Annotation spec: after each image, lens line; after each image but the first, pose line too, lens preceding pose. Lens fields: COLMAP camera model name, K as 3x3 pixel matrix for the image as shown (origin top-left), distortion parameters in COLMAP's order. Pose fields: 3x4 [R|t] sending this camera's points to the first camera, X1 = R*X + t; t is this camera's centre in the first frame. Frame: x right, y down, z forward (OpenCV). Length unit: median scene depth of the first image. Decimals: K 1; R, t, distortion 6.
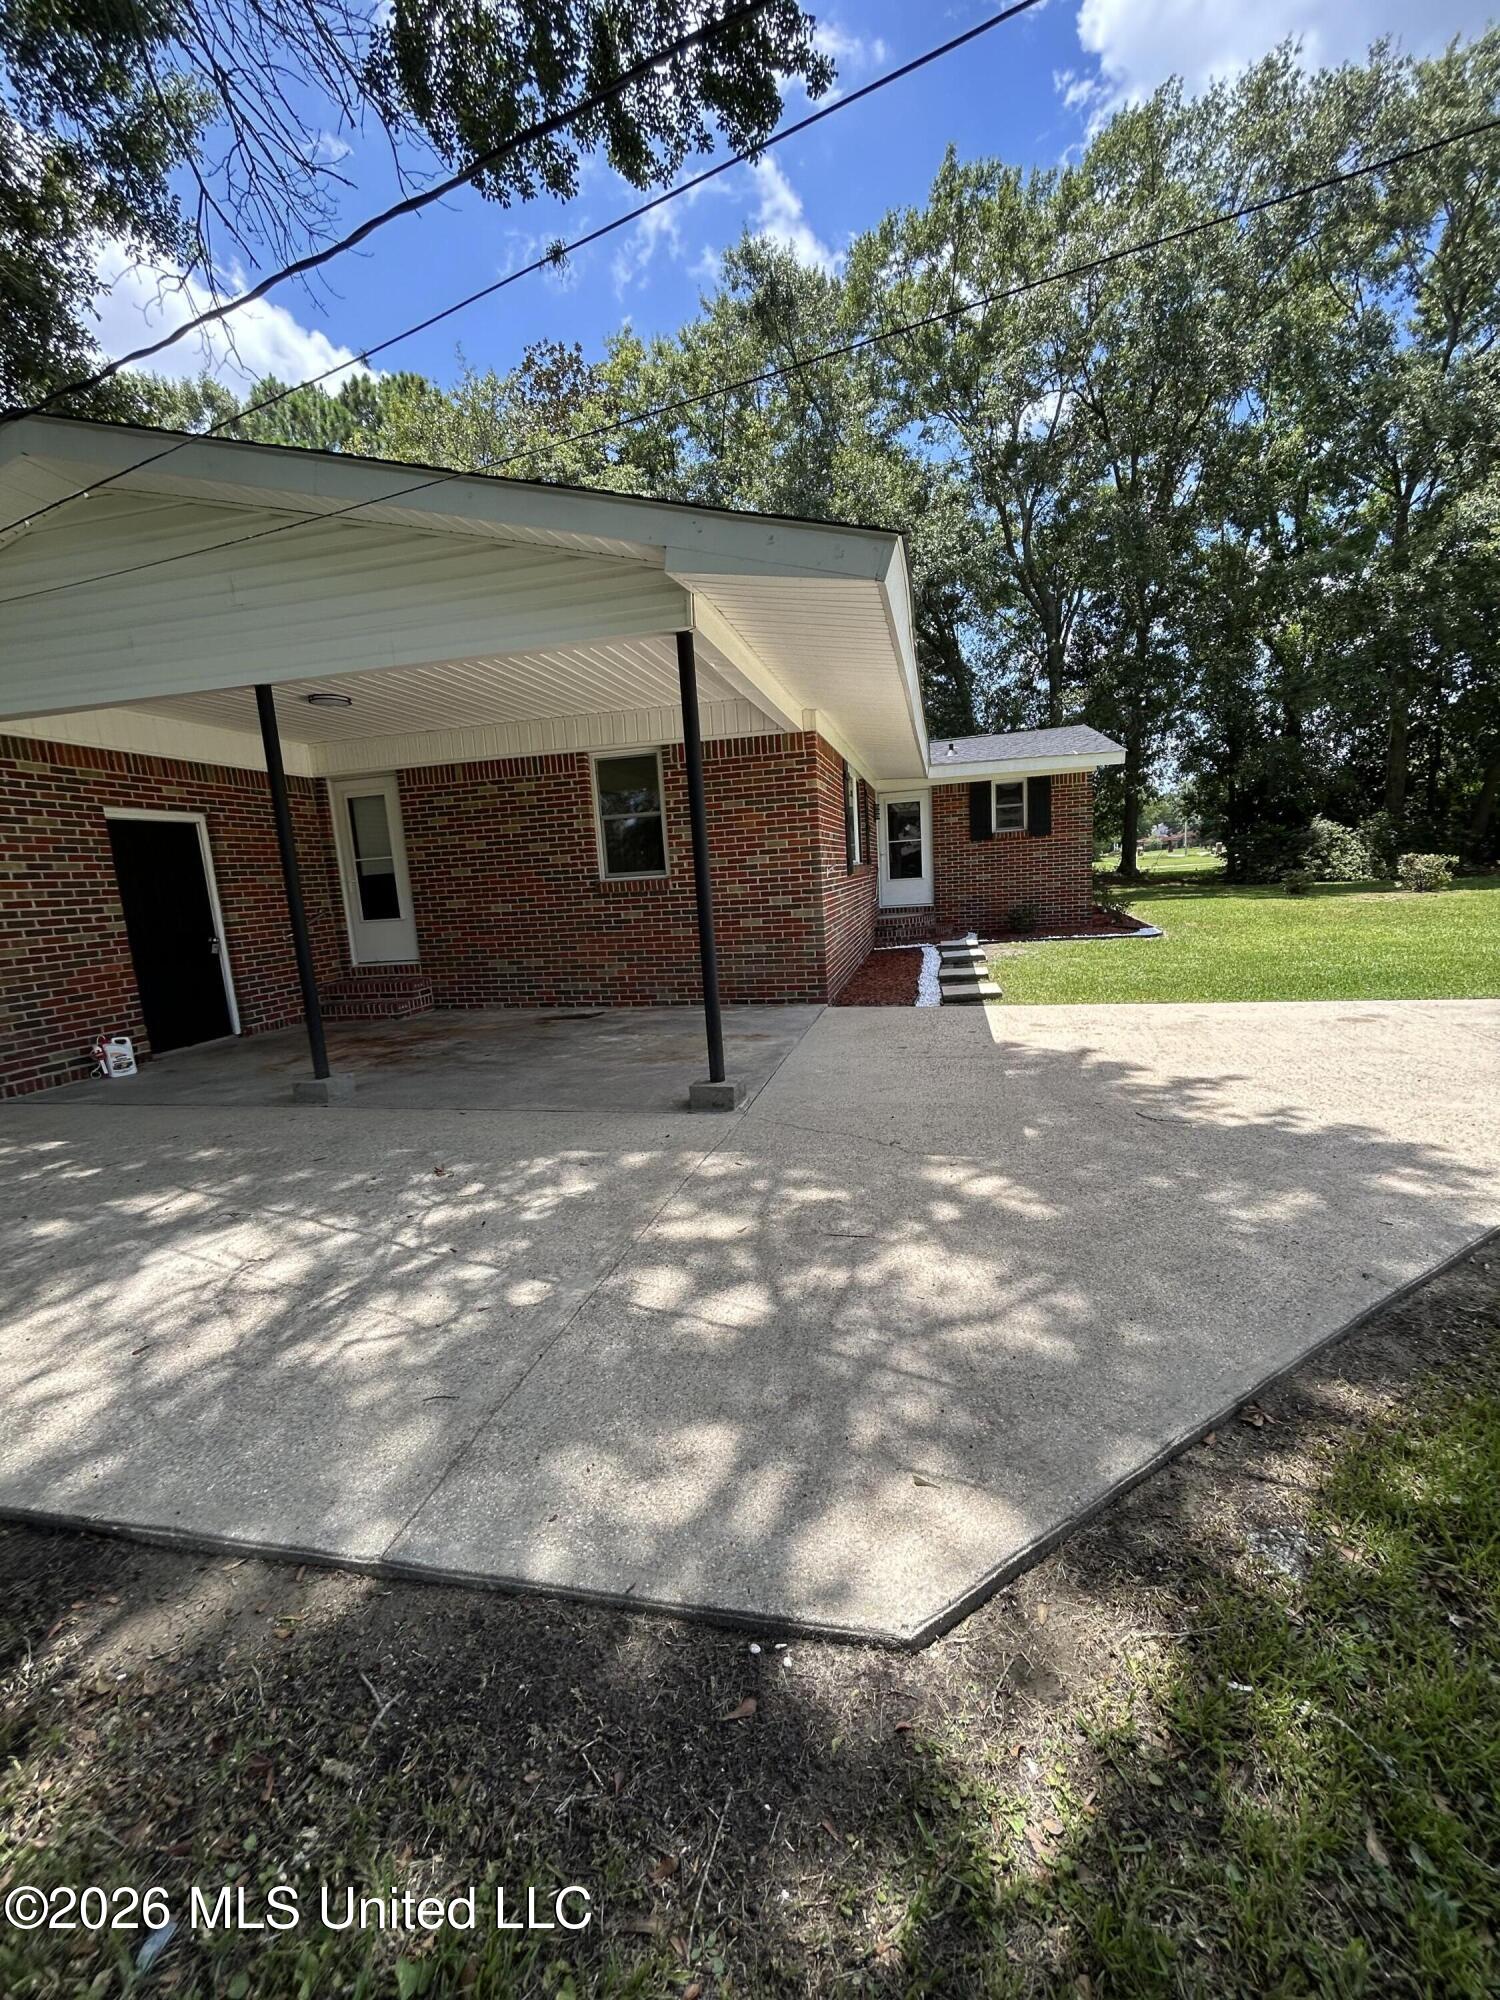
lens RADIAL K [[801.8, 0, 760.5], [0, 801.8, 997.8], [0, 0, 1]] dist [0.008835, -0.000079]
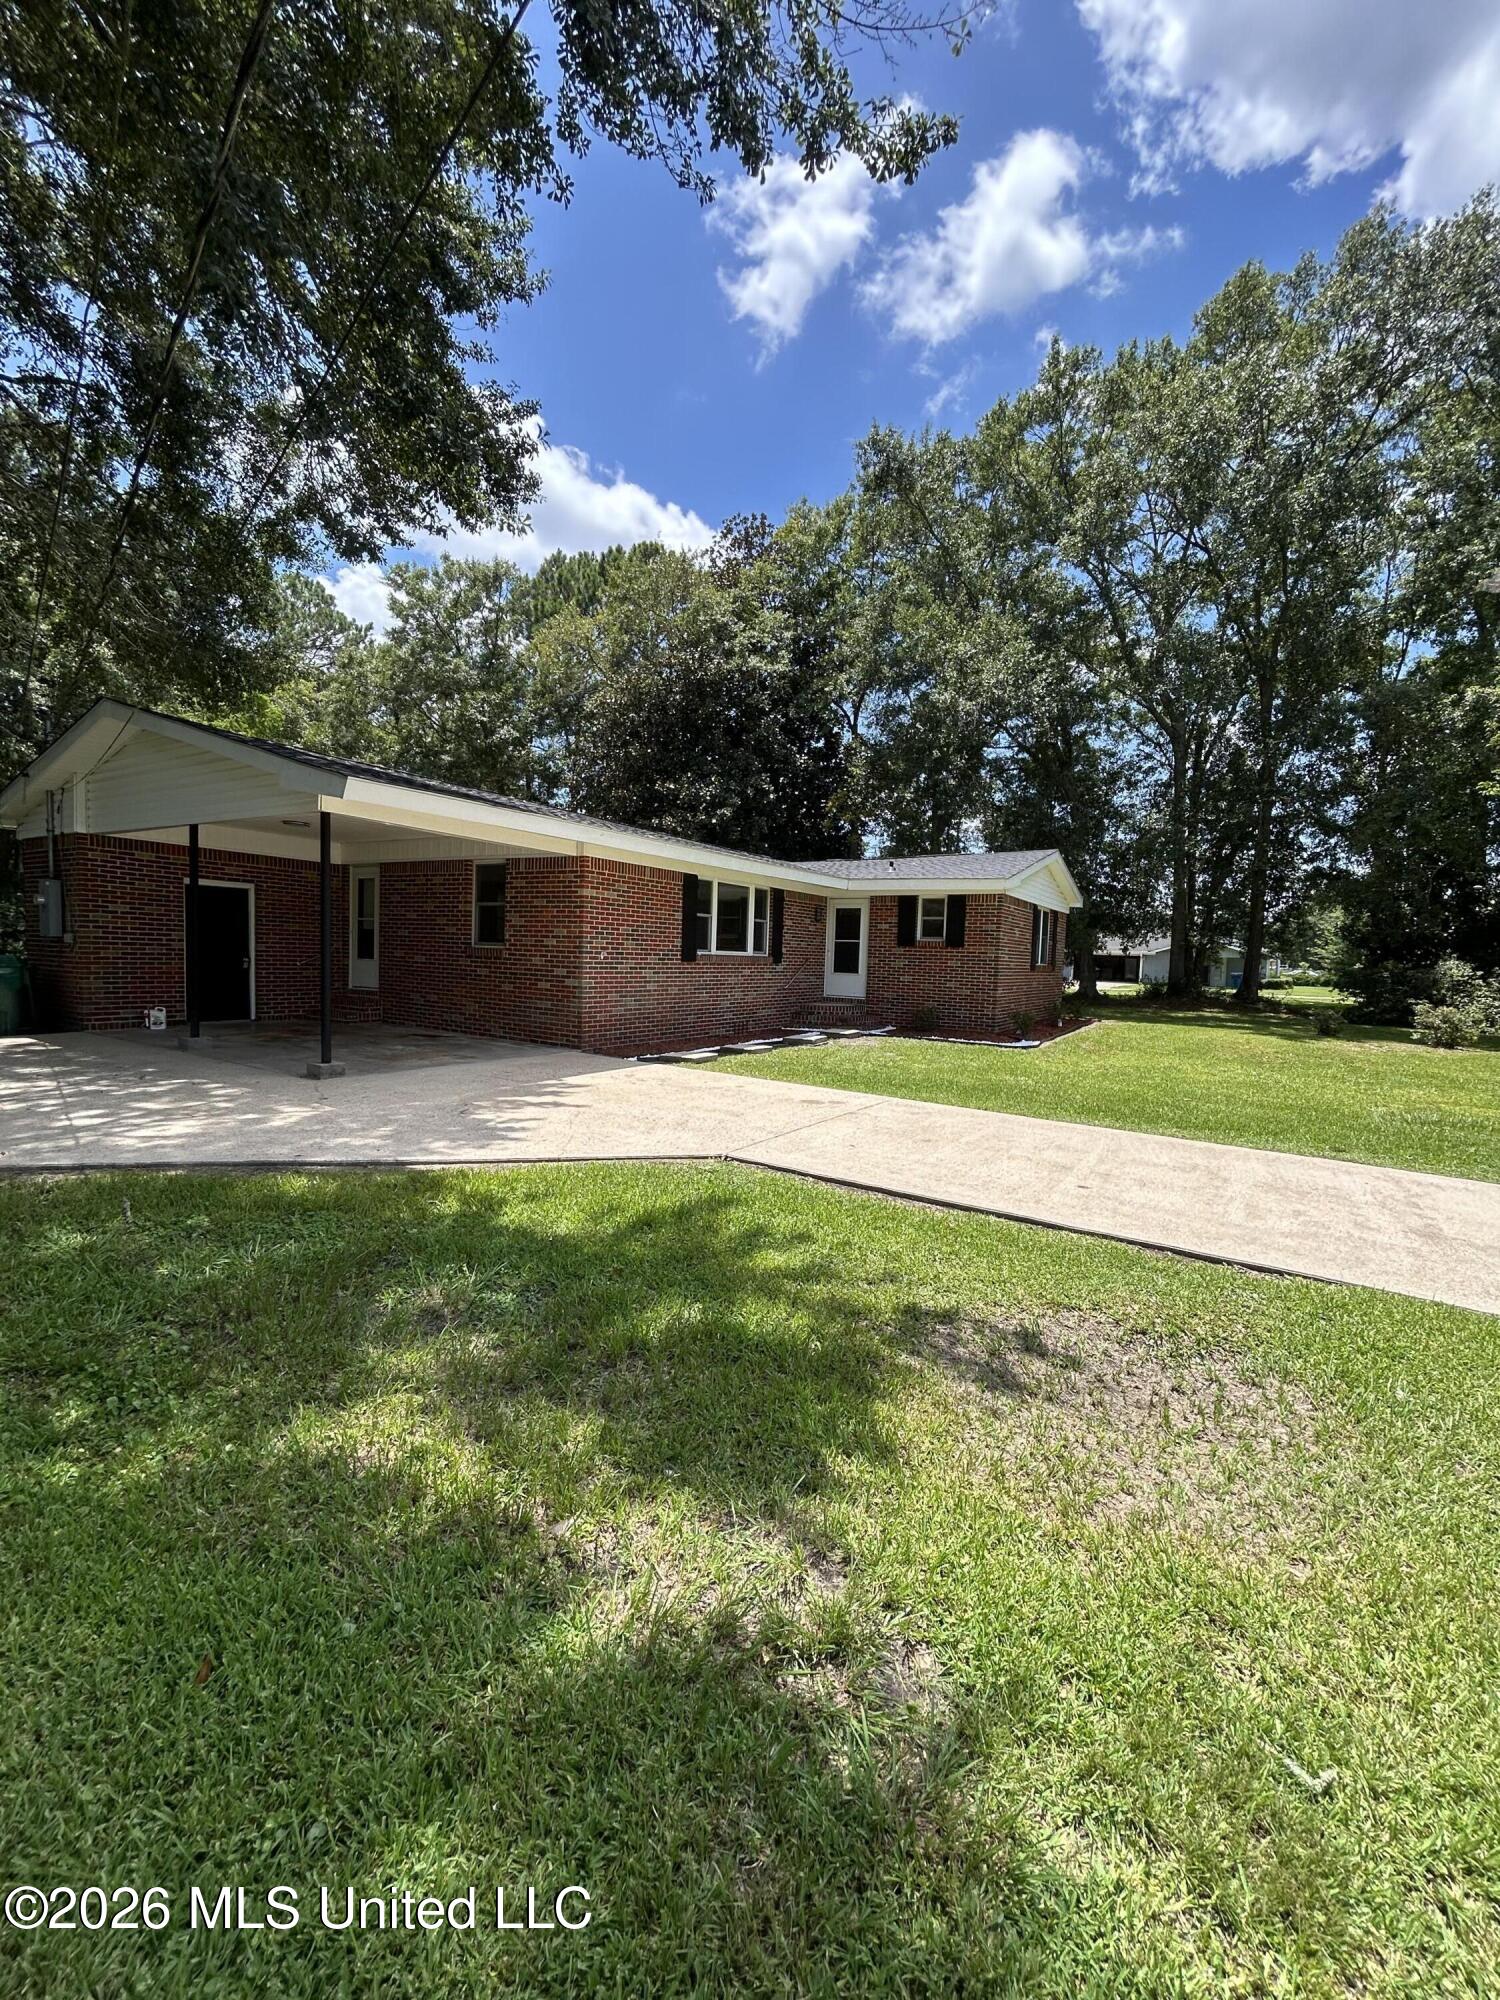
lens RADIAL K [[801.8, 0, 741.3], [0, 801.8, 998.3], [0, 0, 1]] dist [0.008835, -0.000079]
pose [[0.941769, 0.110611, -0.317546, 0.429089], [-0.141607, 0.986988, -0.076175, -0.007281], [0.304989, 0.116706, 0.945178, -0.121356]]
